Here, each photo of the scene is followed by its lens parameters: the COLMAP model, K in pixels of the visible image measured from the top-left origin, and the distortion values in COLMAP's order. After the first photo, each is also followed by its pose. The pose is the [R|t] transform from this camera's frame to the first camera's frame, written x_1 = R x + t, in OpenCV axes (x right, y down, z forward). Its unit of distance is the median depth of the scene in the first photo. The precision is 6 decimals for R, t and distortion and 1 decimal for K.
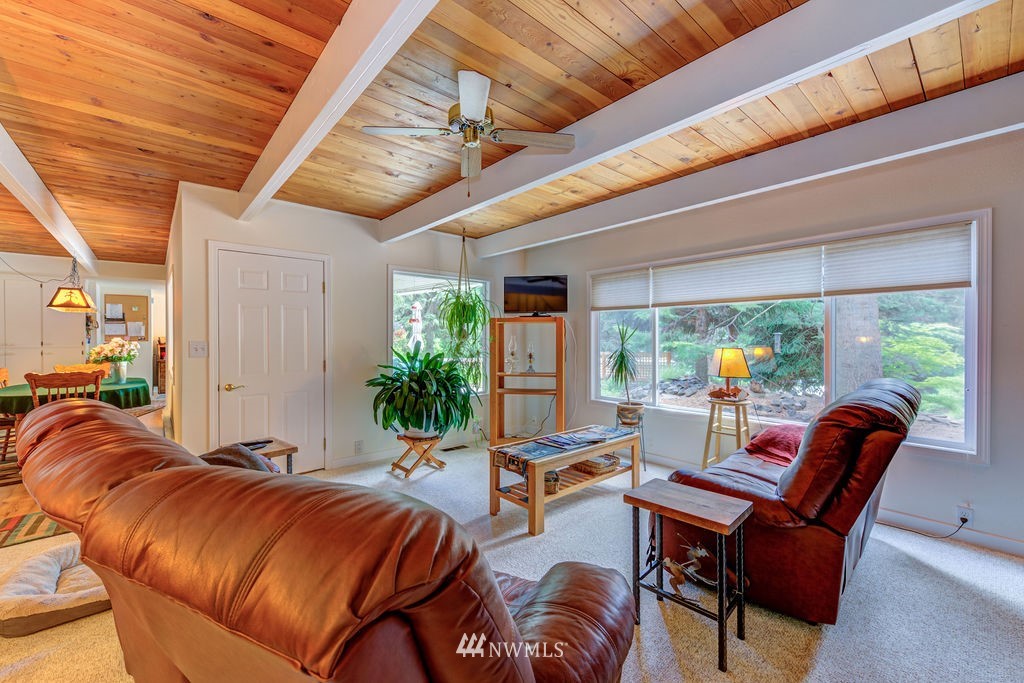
lens RADIAL K [[428.1, 0, 522.7], [0, 428.1, 341.4], [0, 0, 1]] dist [0.027592, -0.001994]
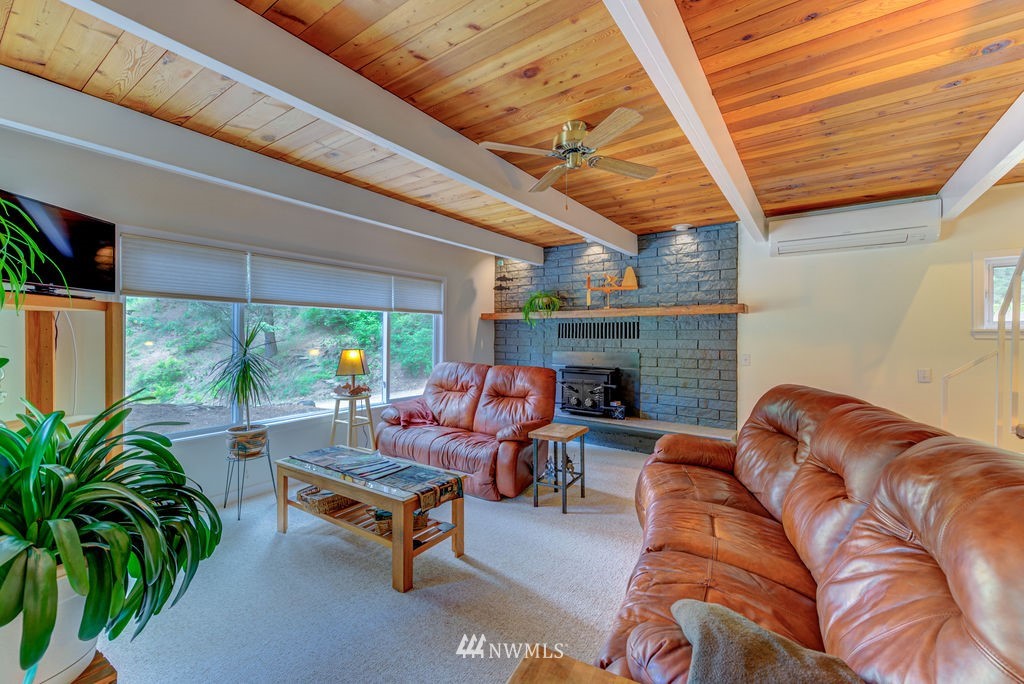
lens RADIAL K [[428.1, 0, 491.7], [0, 428.1, 338.9], [0, 0, 1]] dist [0.027592, -0.001994]
pose [[-0.198691, -0.009654, 0.980015, -0.849719], [-0.001921, 0.999953, 0.009461, -0.027836], [-0.980060, -0.000003, -0.198701, 1.049588]]
